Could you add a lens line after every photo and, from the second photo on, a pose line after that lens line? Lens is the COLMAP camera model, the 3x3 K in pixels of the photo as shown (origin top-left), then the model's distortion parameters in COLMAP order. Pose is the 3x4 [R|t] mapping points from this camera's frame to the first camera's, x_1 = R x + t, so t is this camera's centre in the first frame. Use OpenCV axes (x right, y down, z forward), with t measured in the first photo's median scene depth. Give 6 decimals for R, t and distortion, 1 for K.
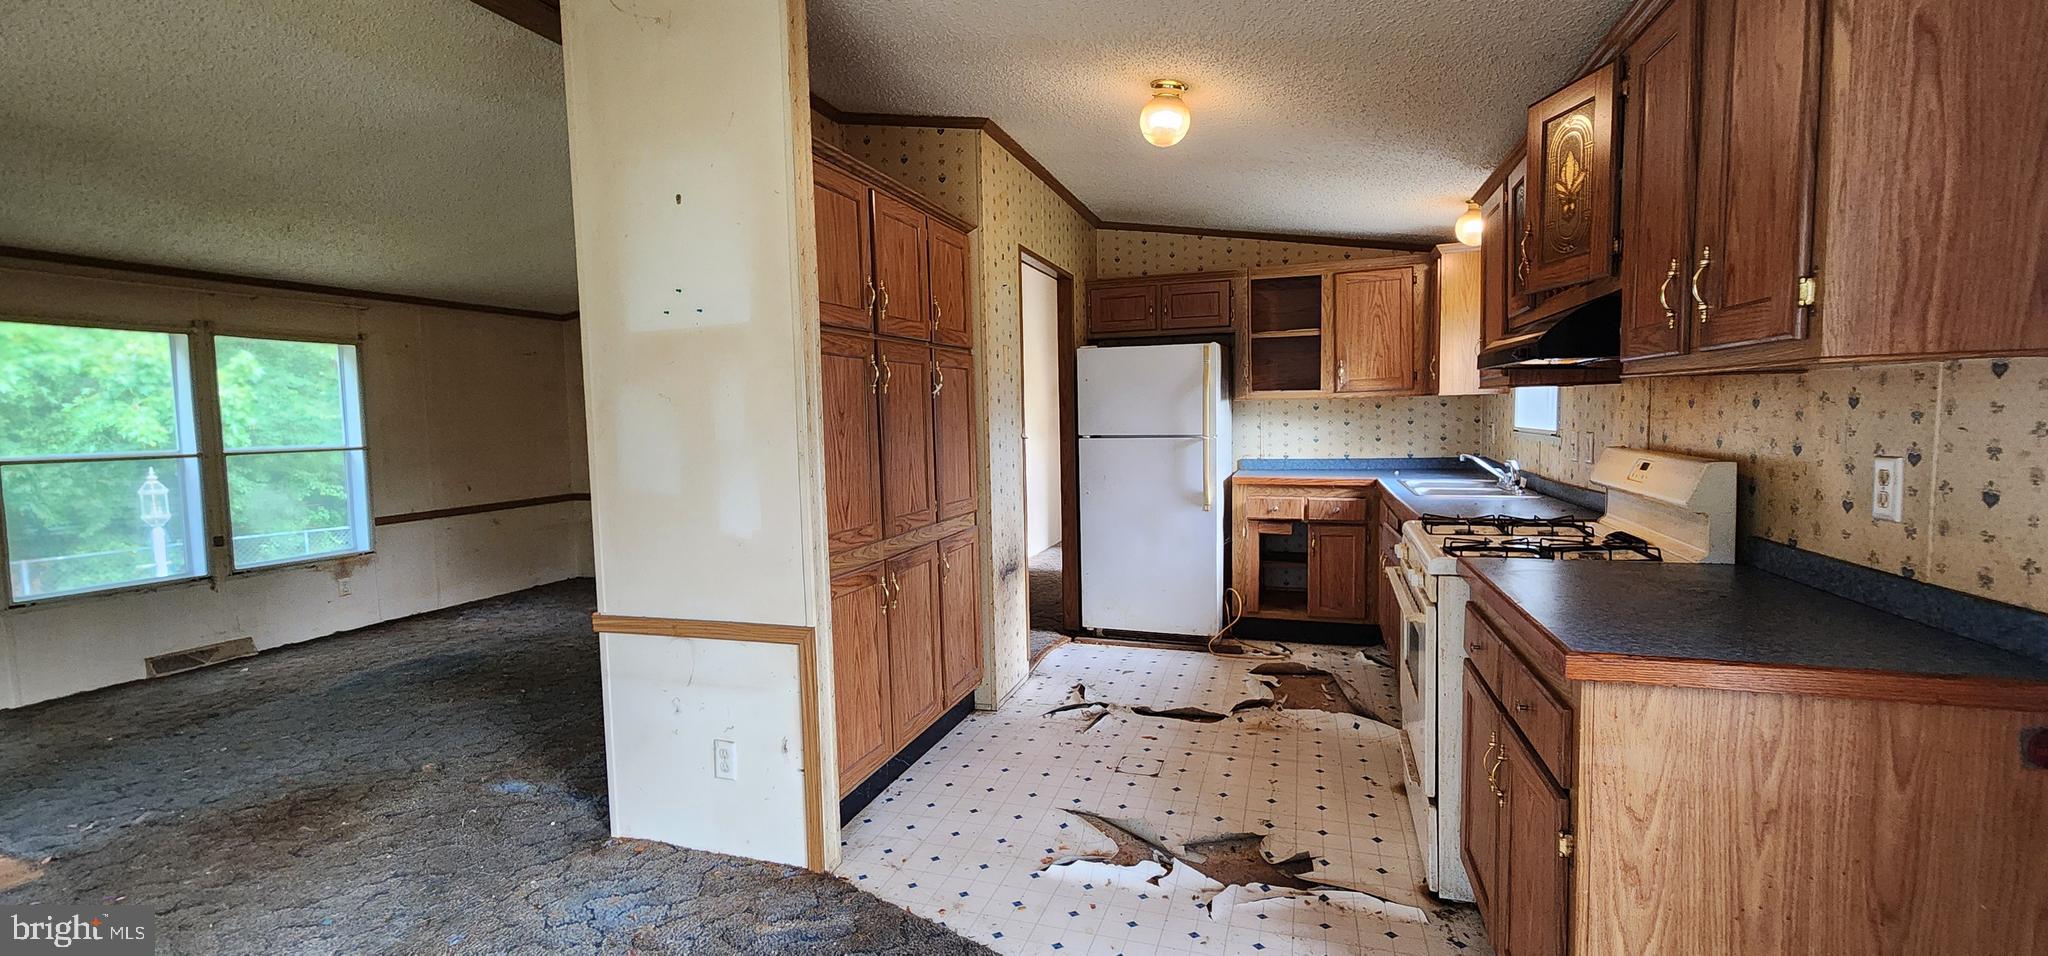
lens RADIAL K [[845.8, 0, 1018.0], [0, 845.8, 474.2], [0, 0, 1]] dist [0.000810, -0.000014]
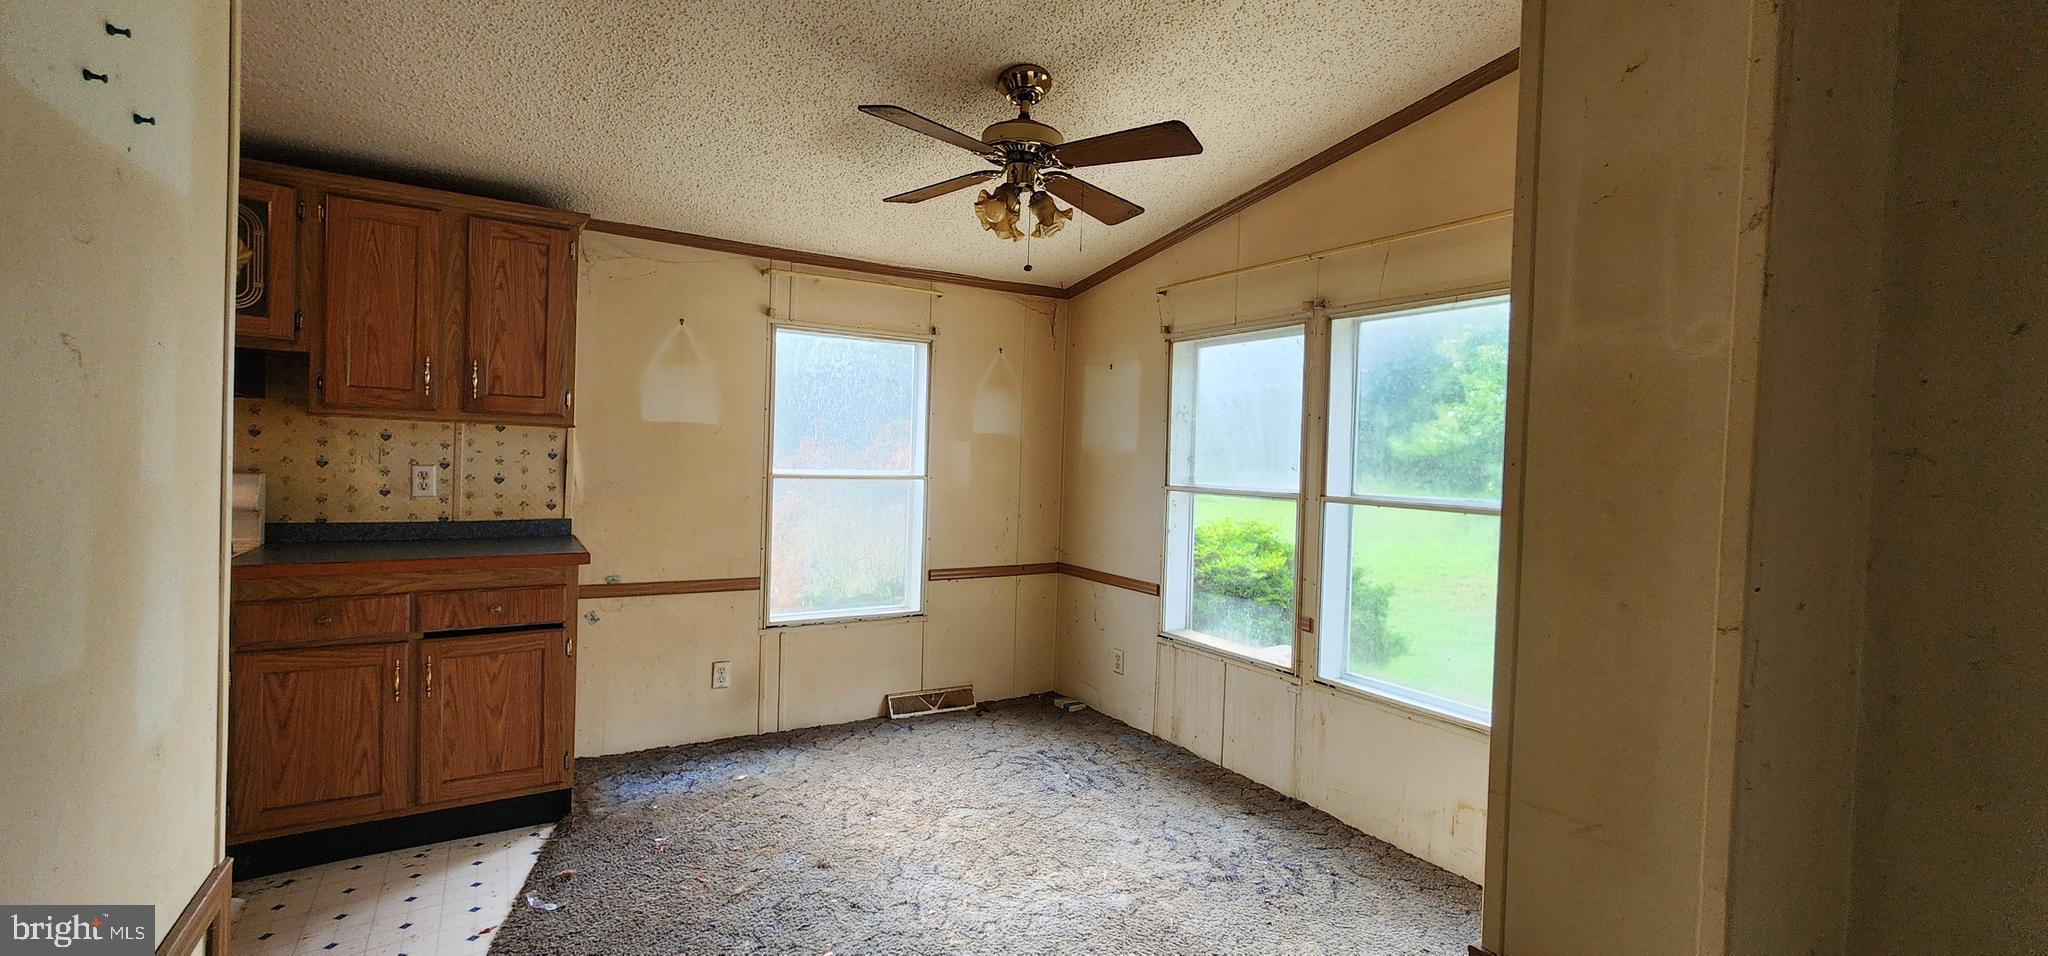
lens RADIAL K [[845.8, 0, 1018.0], [0, 845.8, 474.2], [0, 0, 1]] dist [0.000810, -0.000014]
pose [[-0.765041, -0.018195, 0.643724, -0.731379], [0.028129, 0.997703, 0.061630, -0.044826], [-0.643367, 0.065257, -0.762772, 0.867562]]
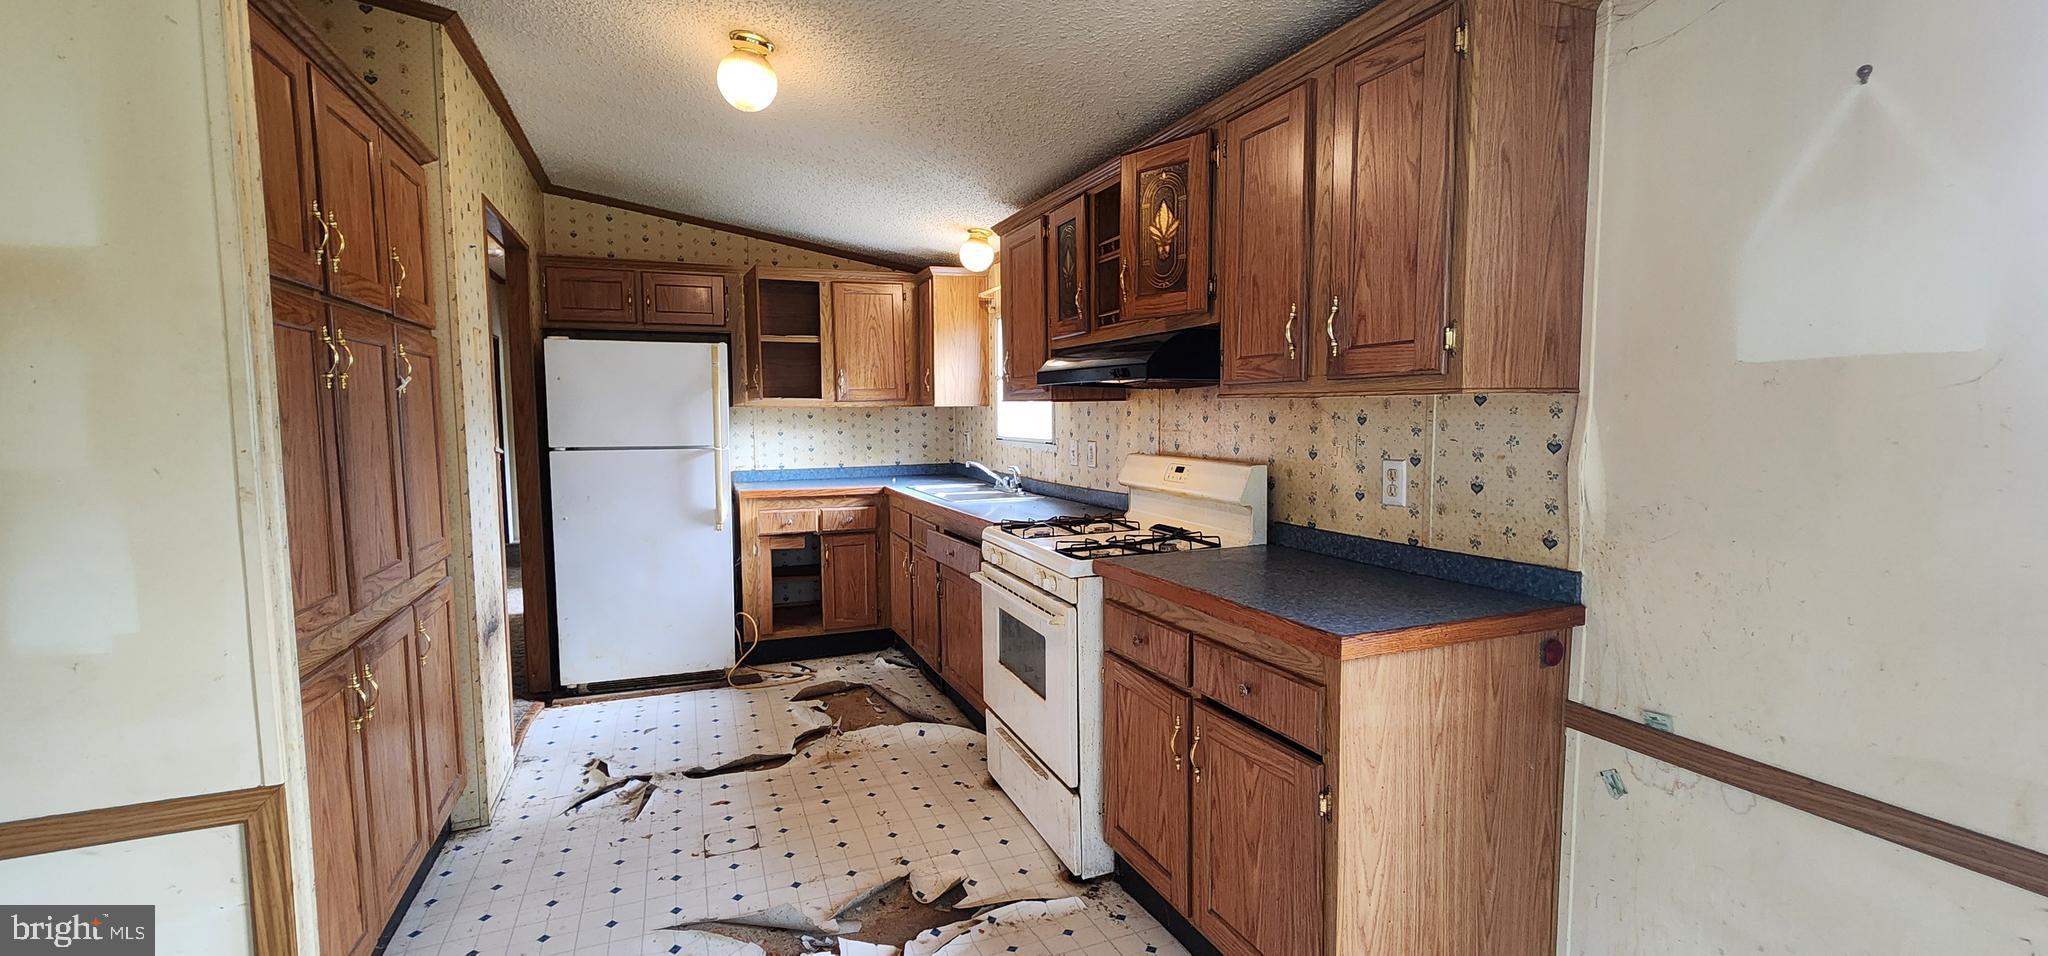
lens RADIAL K [[845.8, 0, 1018.0], [0, 845.8, 474.2], [0, 0, 1]] dist [0.000810, -0.000014]
pose [[0.761029, -0.032238, 0.647917, -0.186267], [0.037394, 0.999284, 0.005799, -0.015029], [-0.647640, 0.019815, 0.761689, 0.179662]]
